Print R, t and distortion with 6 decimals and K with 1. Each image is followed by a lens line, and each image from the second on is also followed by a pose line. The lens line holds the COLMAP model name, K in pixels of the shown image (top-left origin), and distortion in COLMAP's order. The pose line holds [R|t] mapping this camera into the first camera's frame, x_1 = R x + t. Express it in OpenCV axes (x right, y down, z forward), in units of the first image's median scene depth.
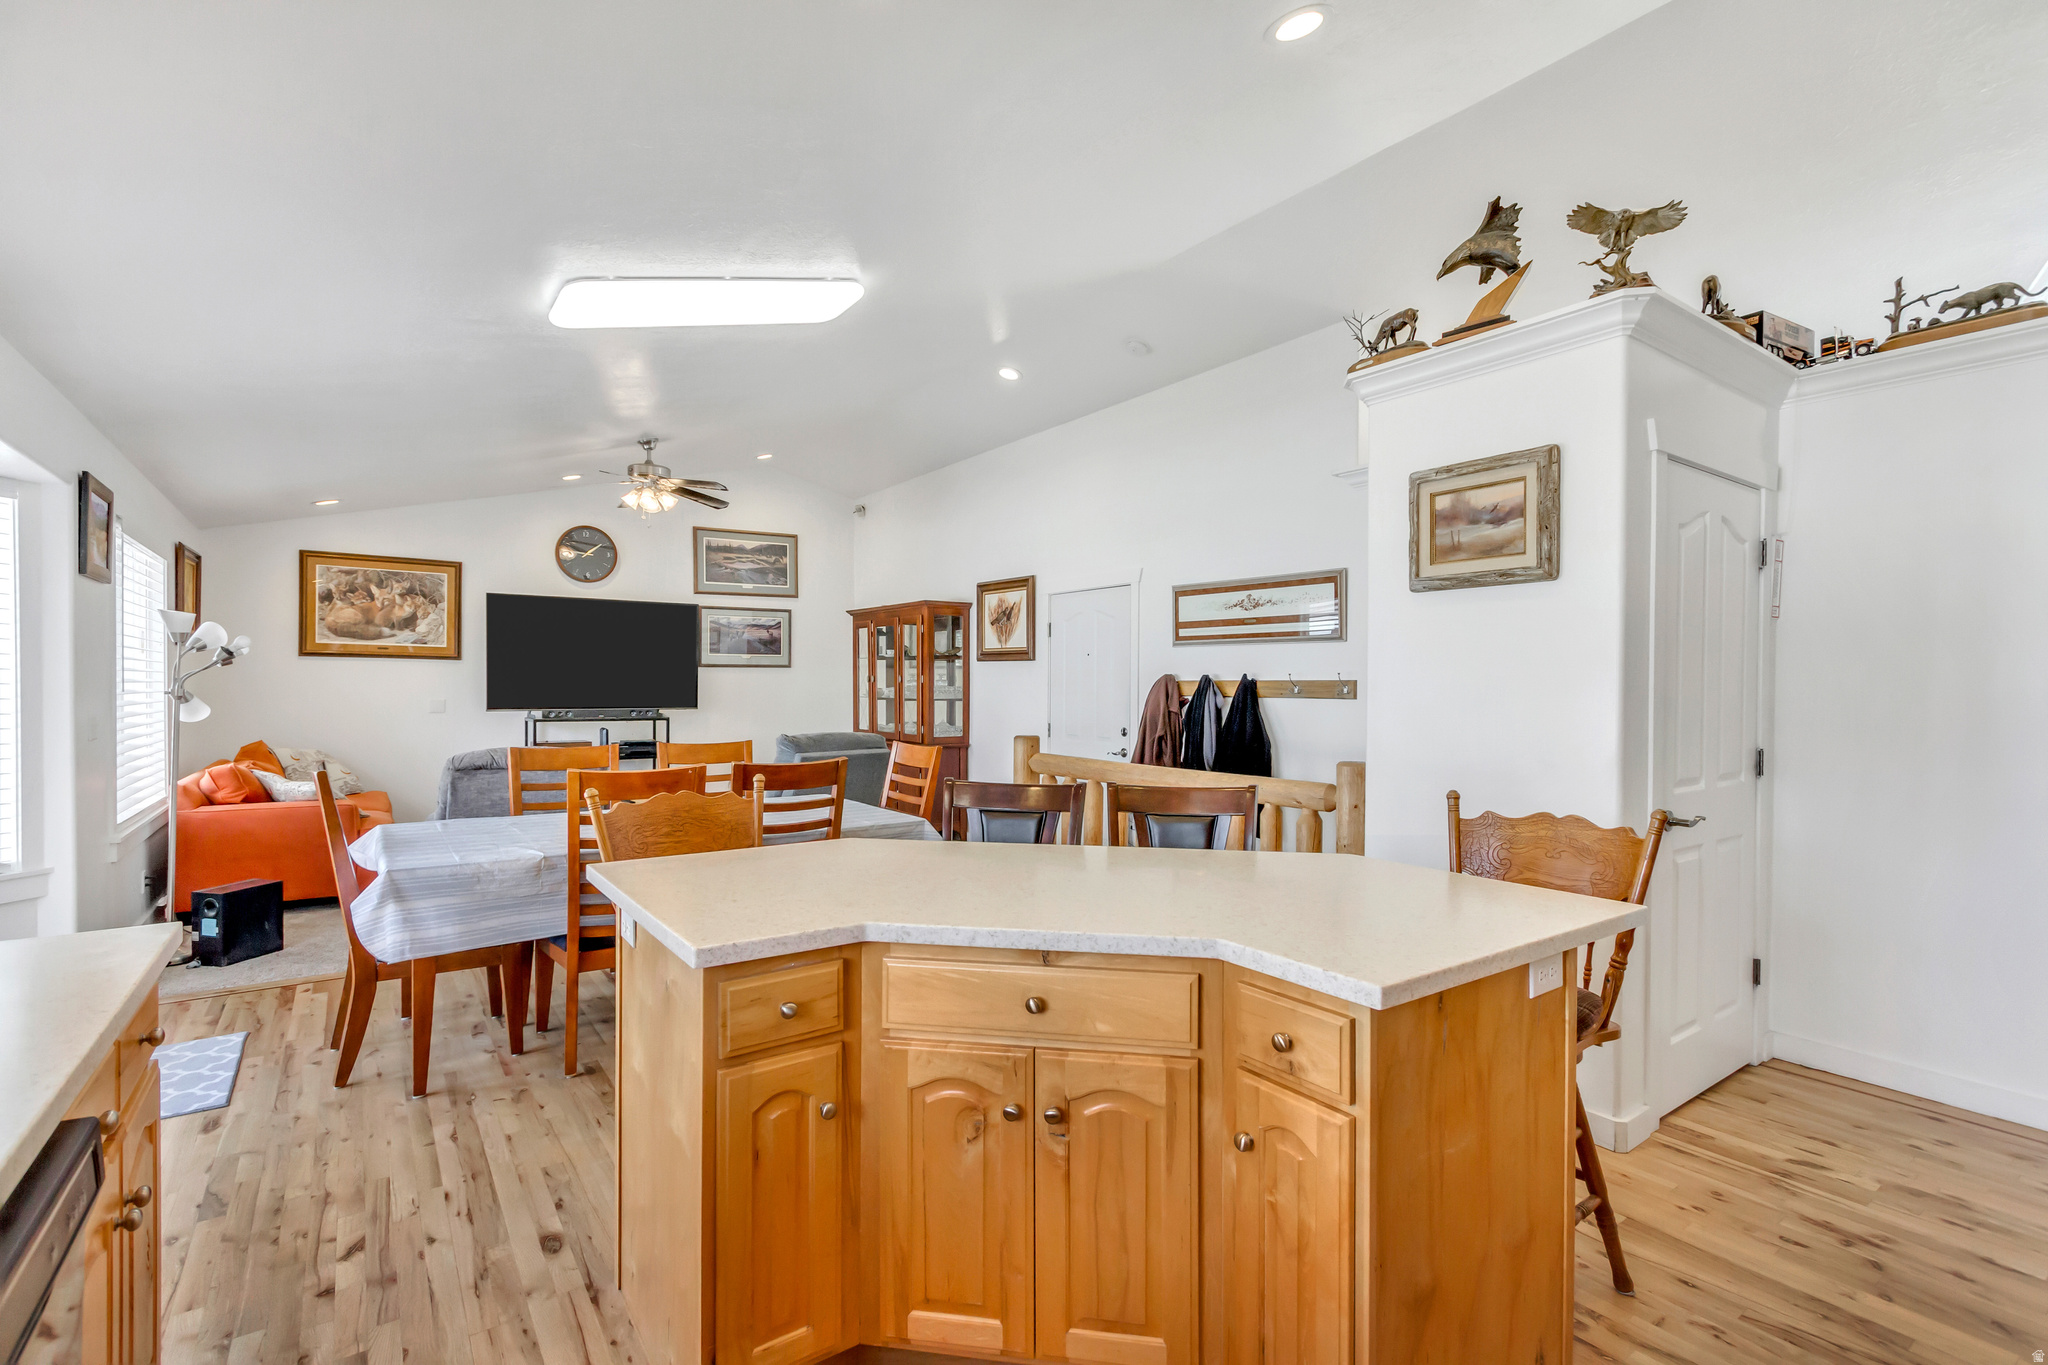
lens RADIAL K [[937.6, 0, 1026.5], [0, 937.6, 690.6], [0, 0, 1]] dist [0.017046, -0.007538]
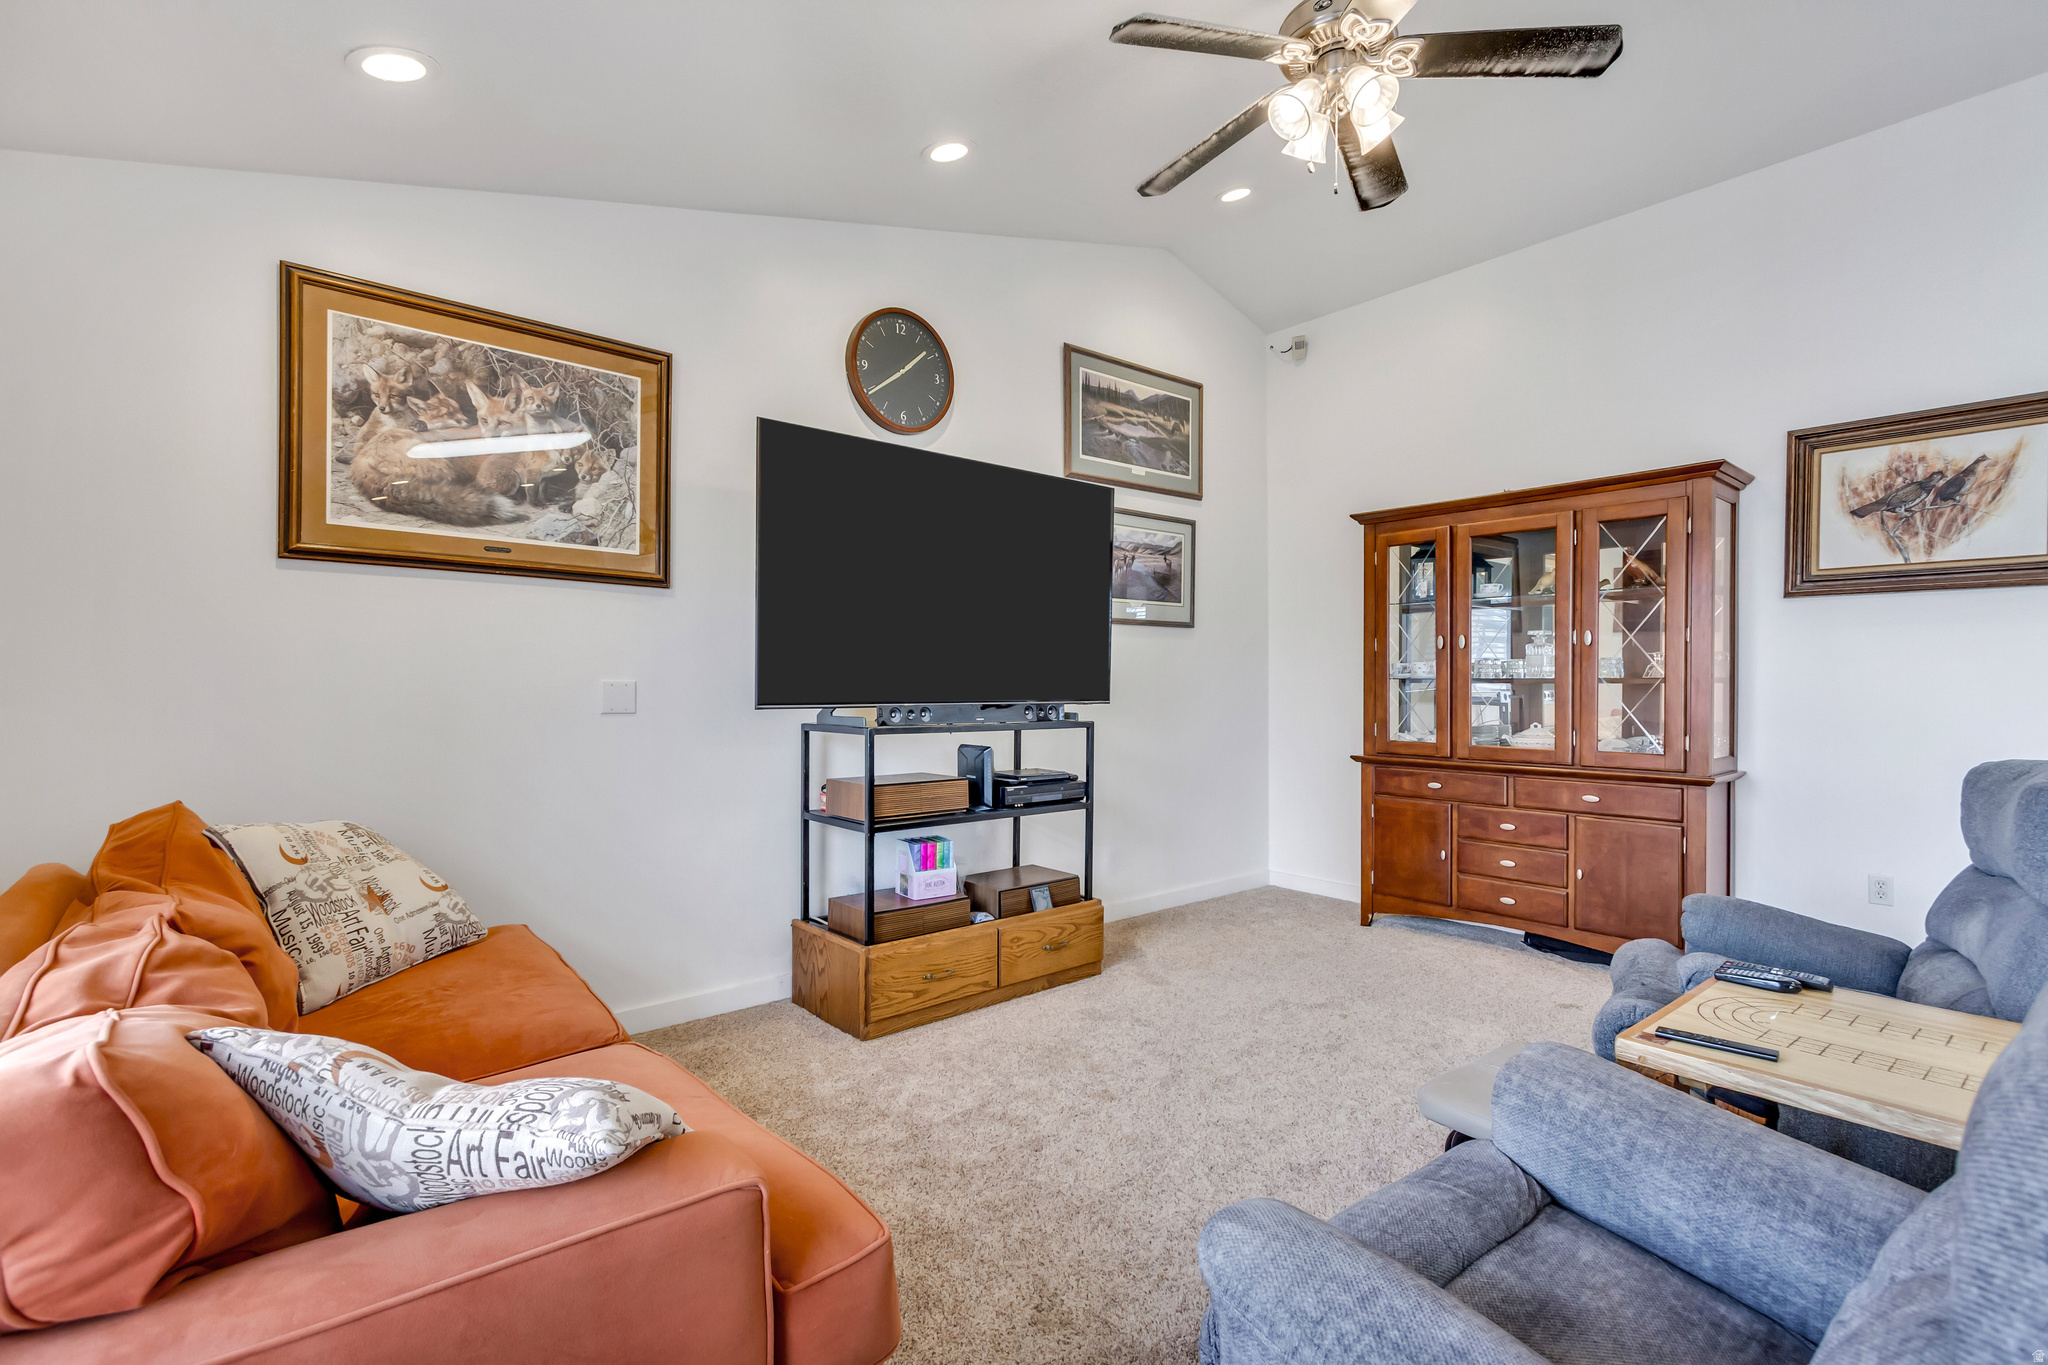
lens RADIAL K [[937.6, 0, 1026.5], [0, 937.6, 690.6], [0, 0, 1]] dist [0.017046, -0.007538]
pose [[0.995649, -0.004061, 0.093091, -0.486371], [0.004169, 0.999991, -0.000960, 0.014329], [-0.093086, 0.001344, 0.995657, 0.574756]]
